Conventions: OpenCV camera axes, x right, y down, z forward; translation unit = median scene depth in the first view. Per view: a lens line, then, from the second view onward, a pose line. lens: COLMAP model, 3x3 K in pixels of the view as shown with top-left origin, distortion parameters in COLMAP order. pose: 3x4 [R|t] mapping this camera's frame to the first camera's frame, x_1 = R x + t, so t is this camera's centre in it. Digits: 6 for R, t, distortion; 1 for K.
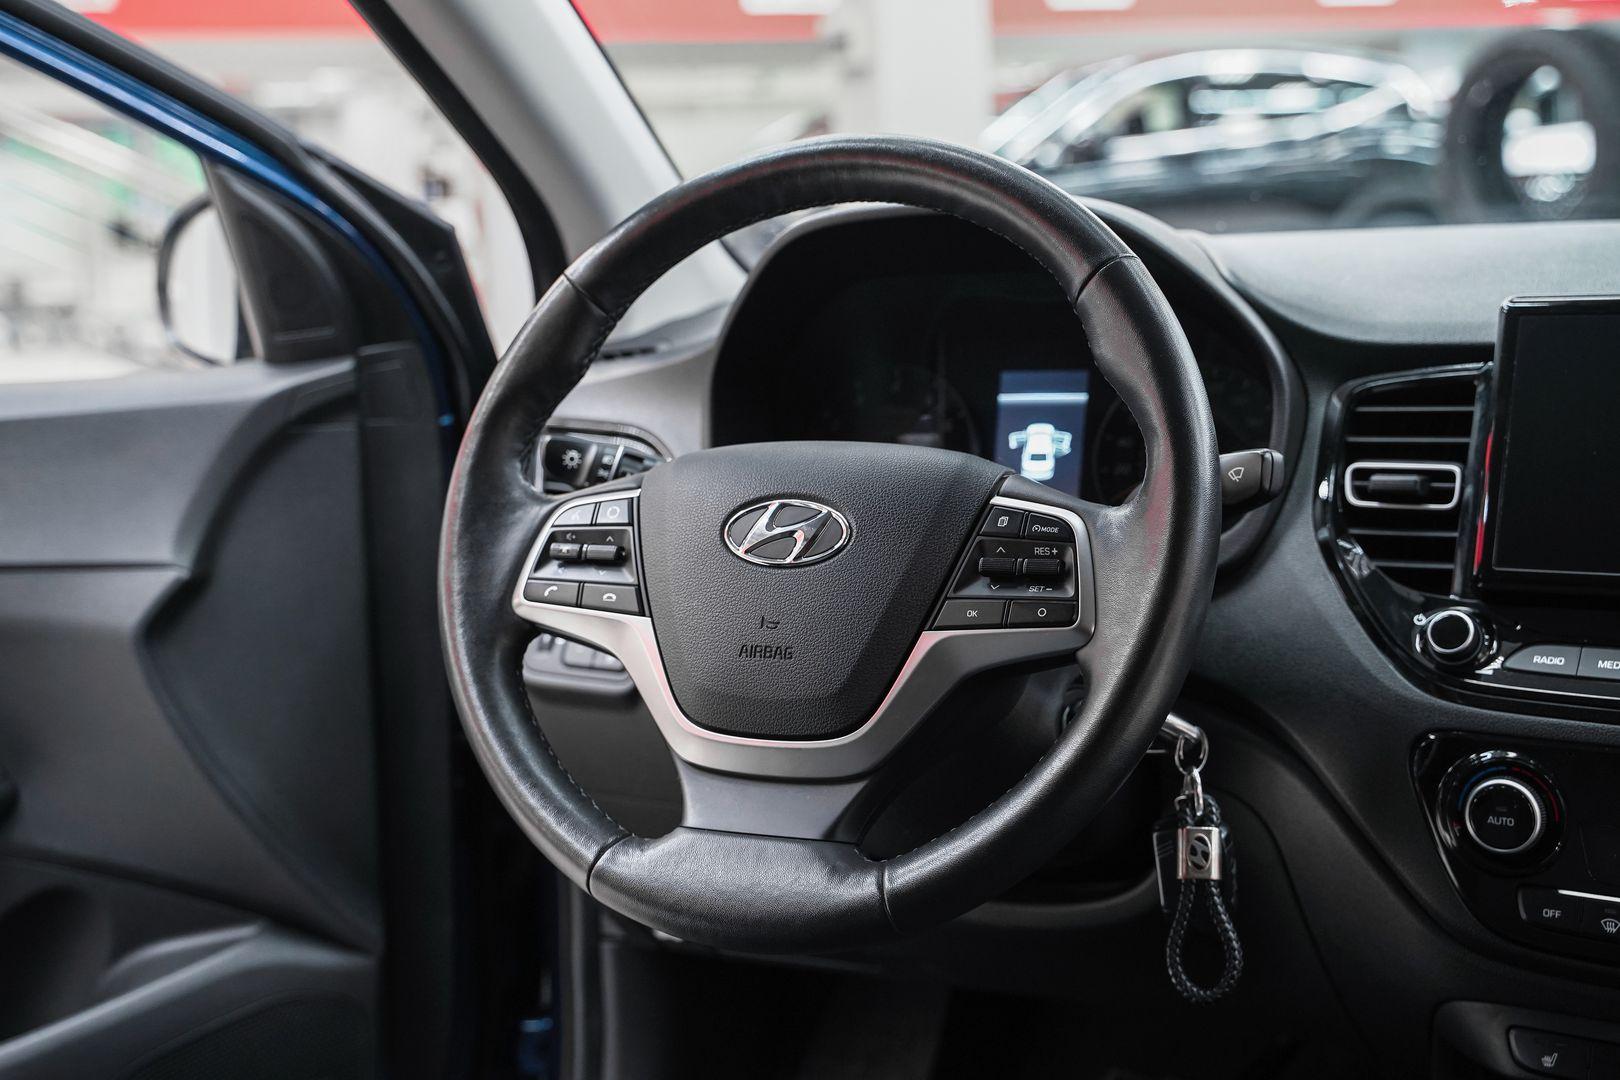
lens RADIAL K [[2099.1, 0, 808.2], [0, 2099.1, 510.0], [0, 0, 1]] dist [0.012917, 0.055430]
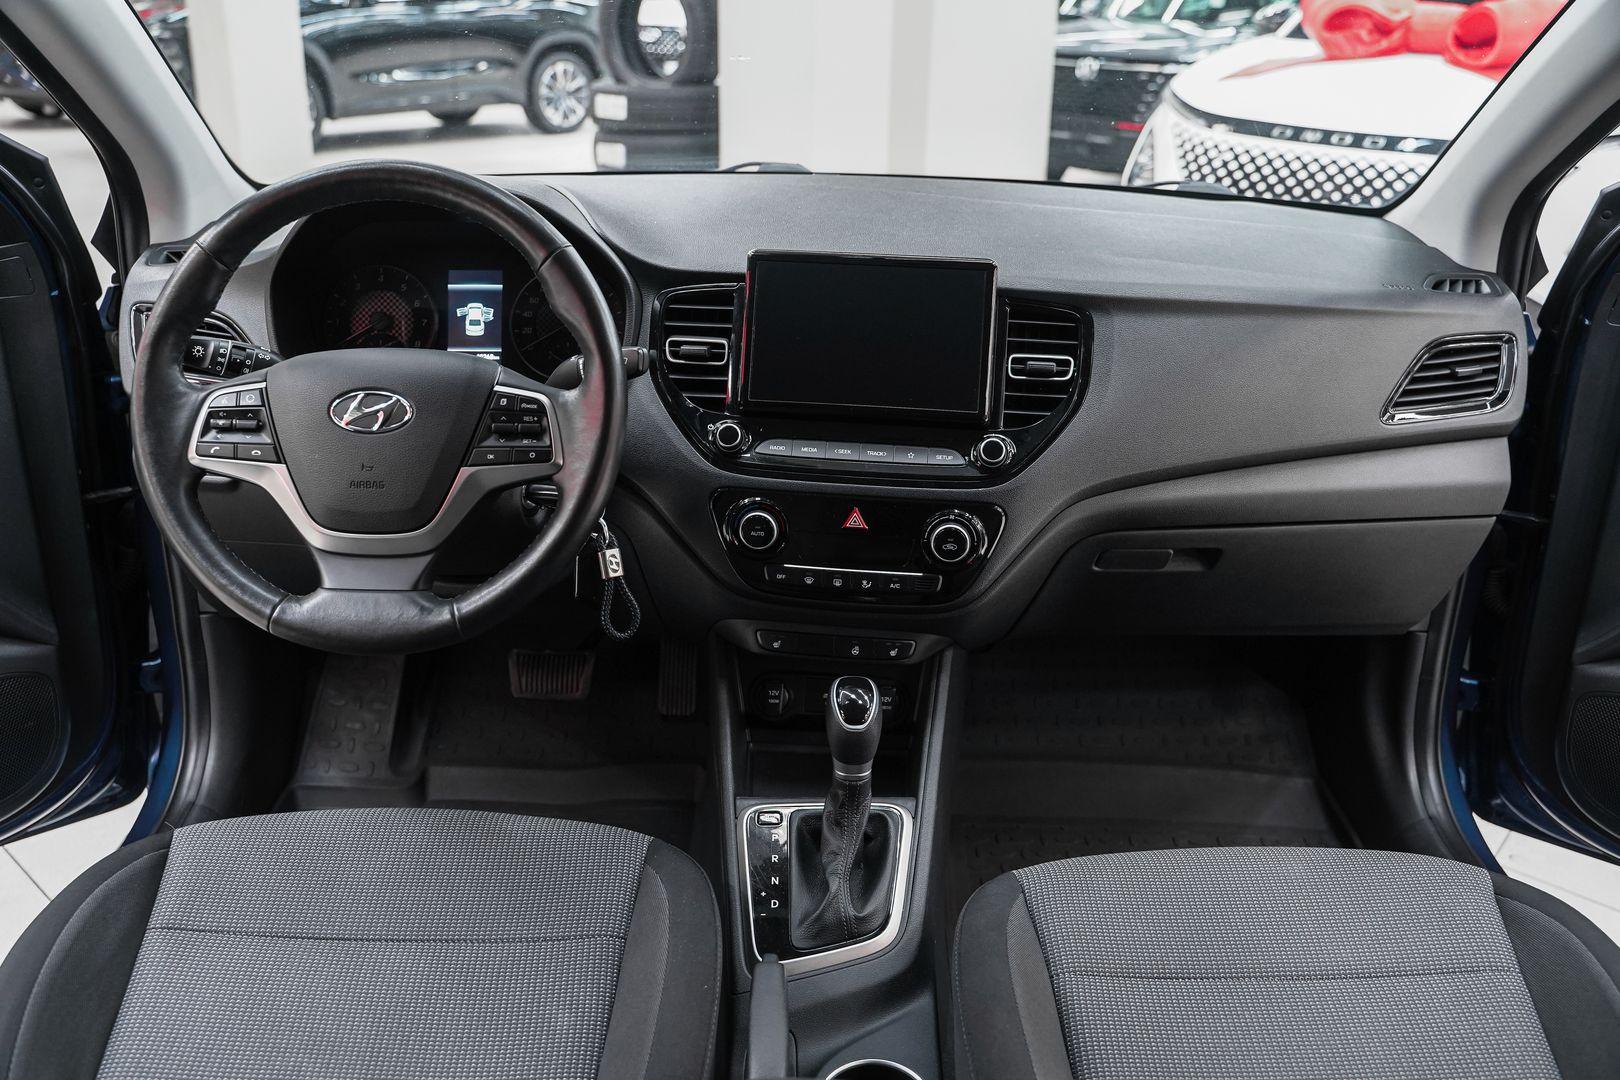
lens RADIAL K [[1291.0, 0, 799.7], [0, 1291.0, 557.8], [0, 0, 1]] dist [-0.097200, 0.008167]
pose [[0.898535, -0.107739, 0.425473, -0.140040], [-0.002024, 0.968376, 0.249489, -0.123125], [-0.438898, -0.225036, 0.869901, -0.057335]]
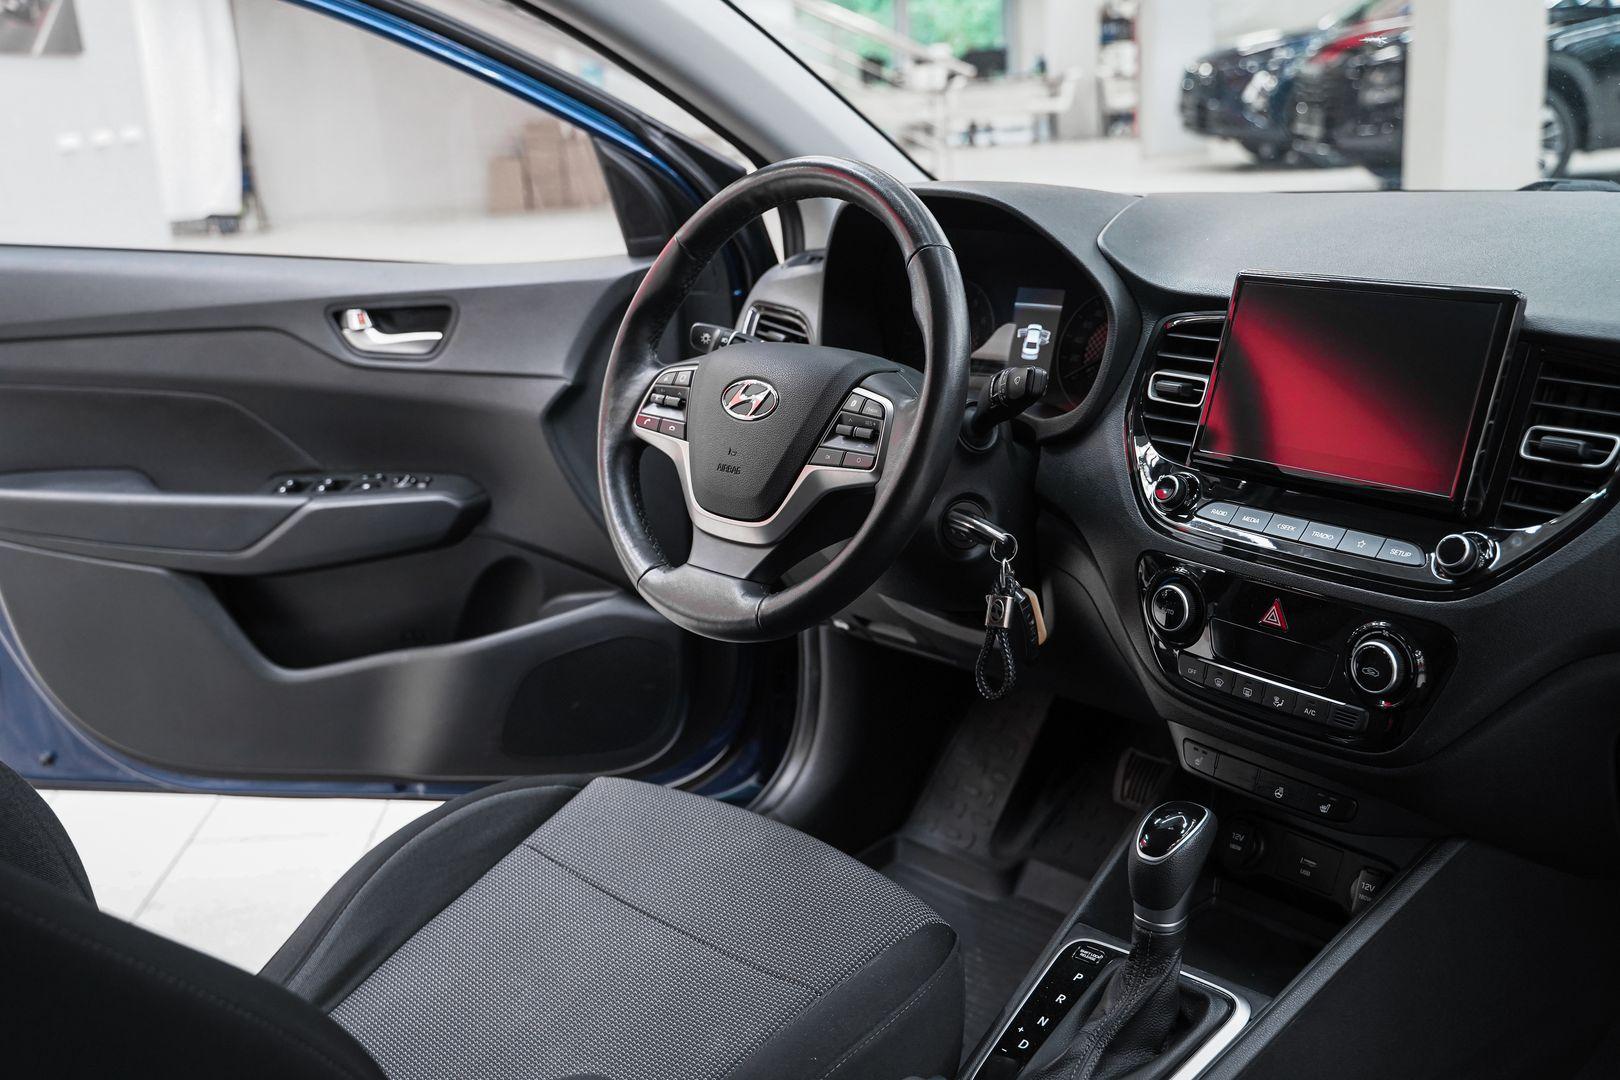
lens RADIAL K [[1656.3, 0, 762.2], [0, 1656.3, 511.8], [0, 0, 1]] dist [-0.086949, 0.144664]
pose [[0.922148, 0.090000, -0.376222, 0.486572], [-0.037510, 0.988780, 0.144596, -0.089056], [0.385014, -0.119227, 0.915177, -0.229094]]
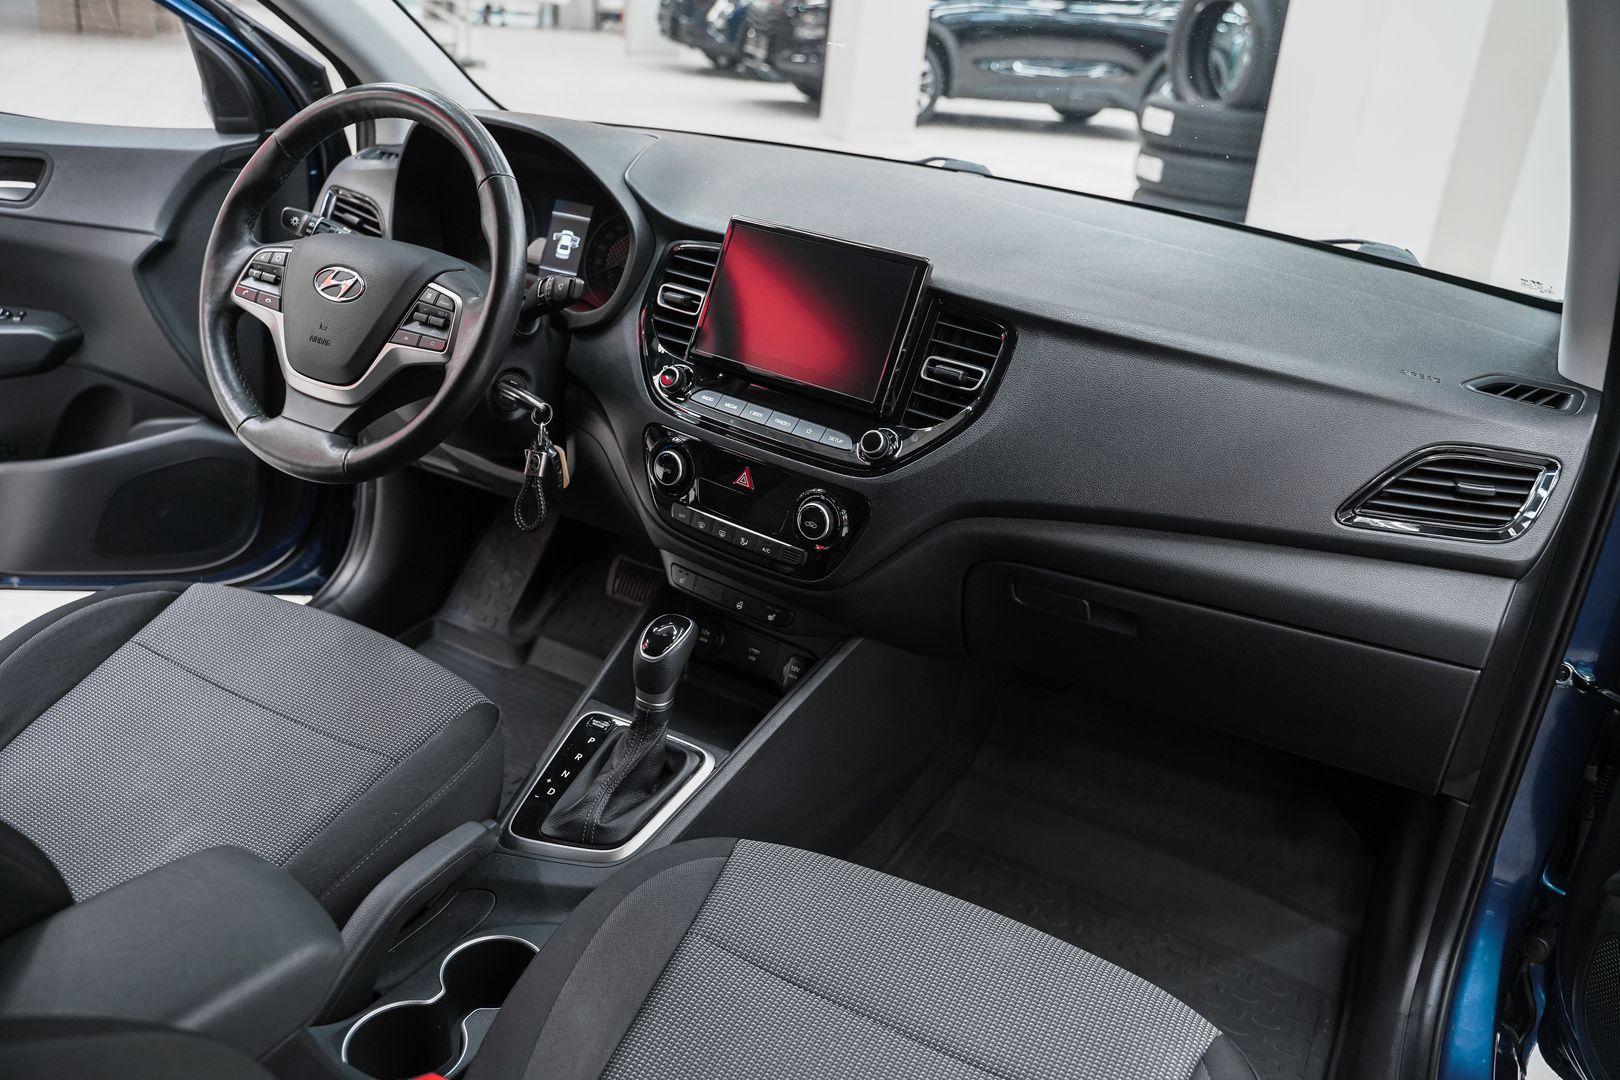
lens RADIAL K [[1310.9, 0, 810.0], [0, 1310.9, 540.0], [0, 0, 1]] dist [-0.128624, 0.099691]
pose [[0.987679, 0.155721, 0.015564, 0.443003], [-0.154318, 0.952566, 0.262304, -0.144751], [0.026020, -0.261474, 0.964860, -0.264530]]
